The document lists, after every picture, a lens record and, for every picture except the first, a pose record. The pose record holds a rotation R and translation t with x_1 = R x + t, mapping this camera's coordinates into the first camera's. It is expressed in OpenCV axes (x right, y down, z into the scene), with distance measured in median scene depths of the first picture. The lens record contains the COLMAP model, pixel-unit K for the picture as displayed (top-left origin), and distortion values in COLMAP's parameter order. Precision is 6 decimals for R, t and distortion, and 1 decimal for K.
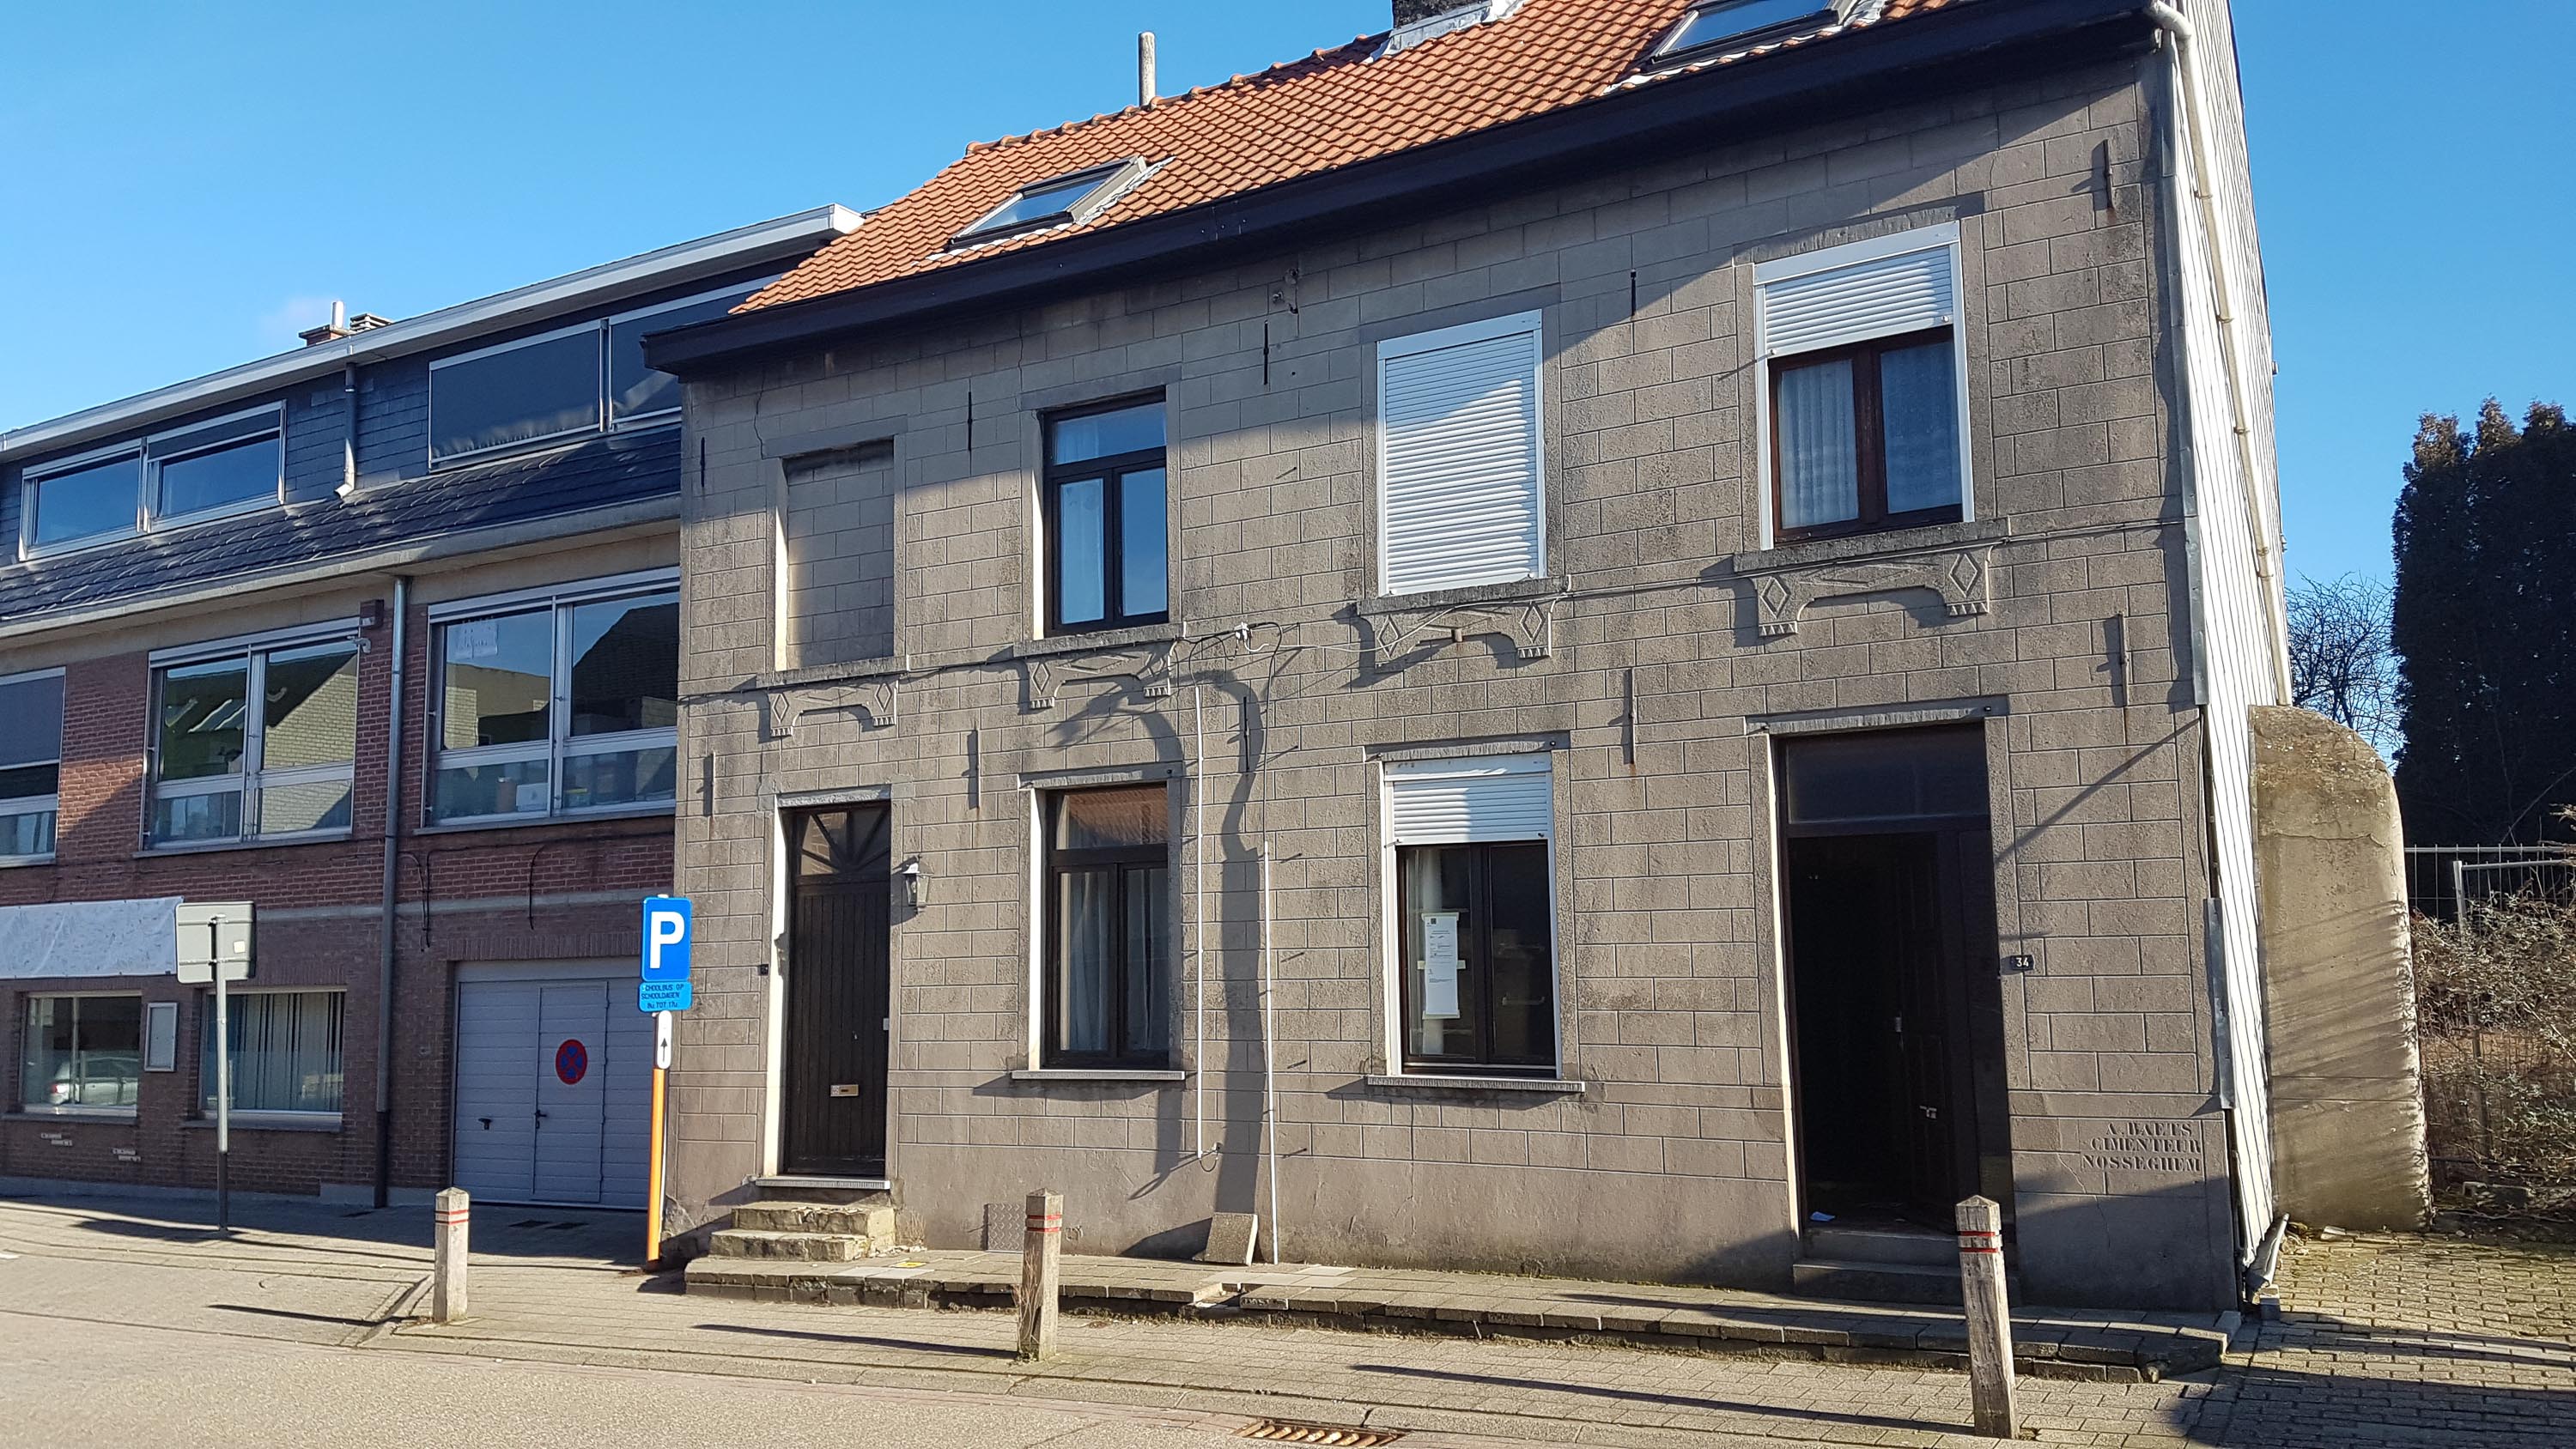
lens RADIAL K [[1950.3, 0, 1288.0], [0, 1950.3, 724.5], [0, 0, 1]] dist [0.002019, -0.001660]
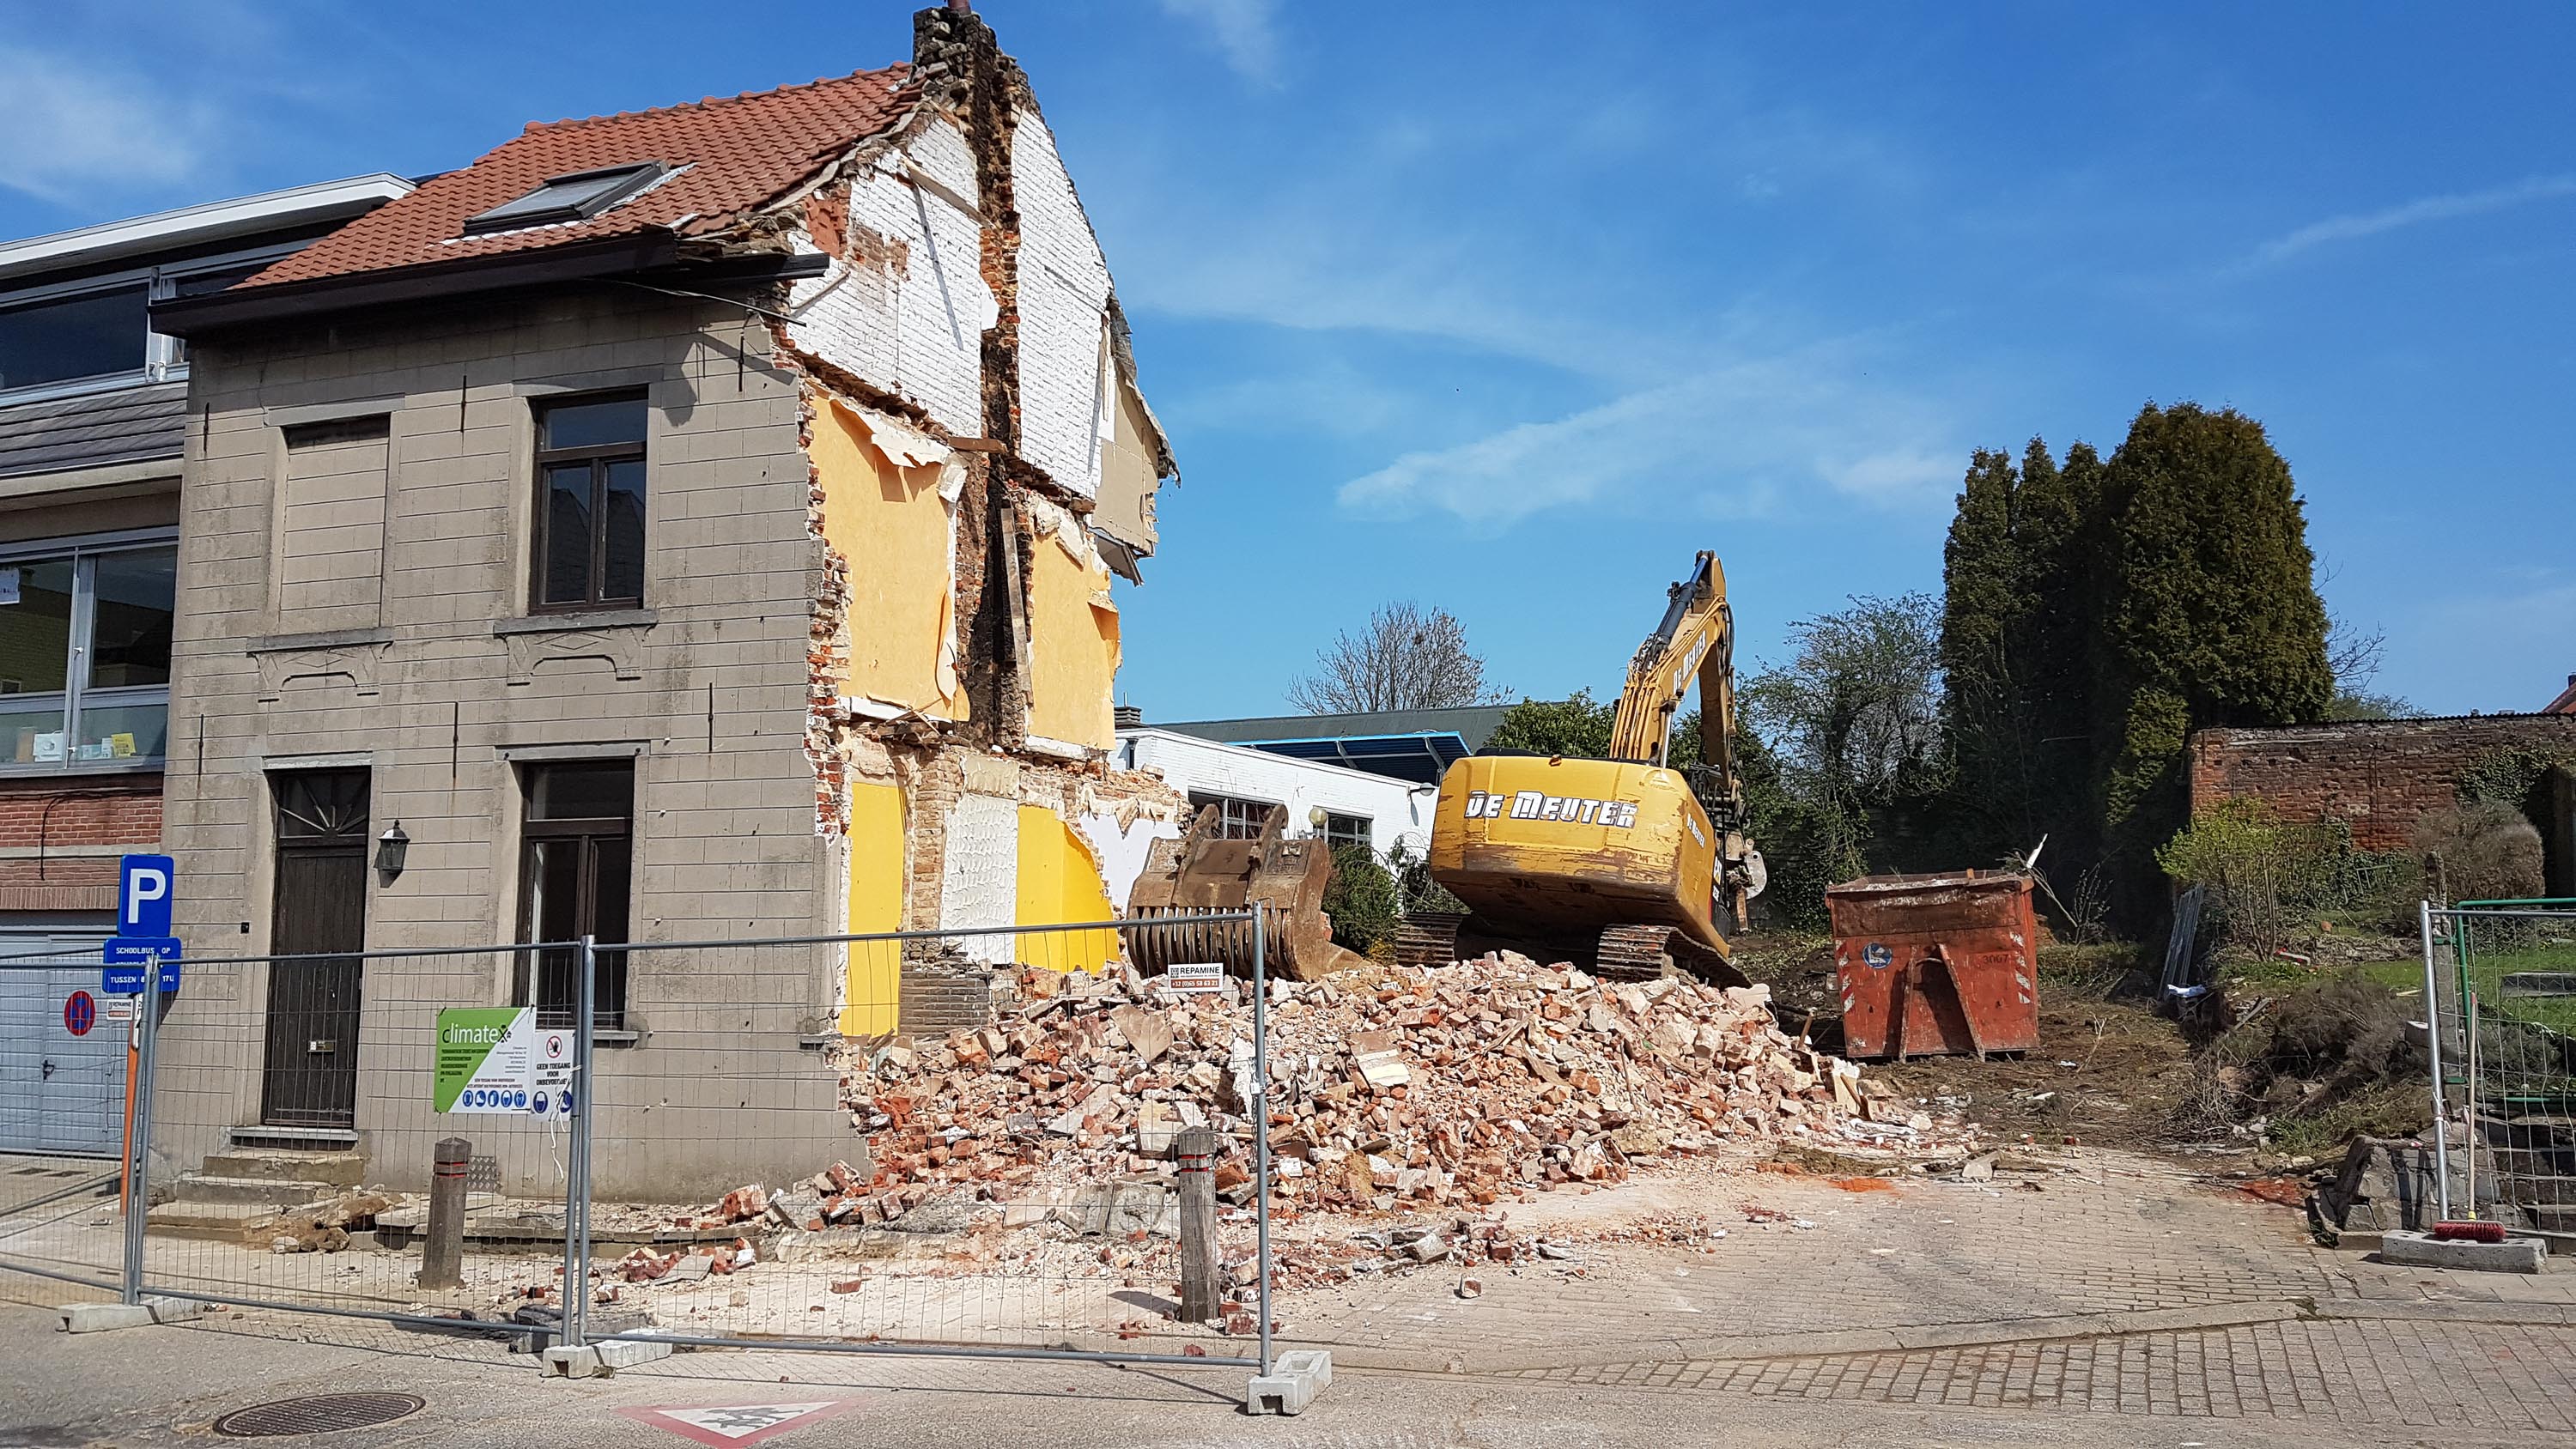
lens RADIAL K [[1947.4, 0, 1288.8], [0, 1947.4, 748.2], [0, 0, 1]] dist [-0.001281, -0.001929]
pose [[0.990870, 0.030340, 0.131362, 0.138399], [-0.033903, 0.999113, 0.024971, -0.012772], [-0.130488, -0.029196, 0.991020, -0.086524]]
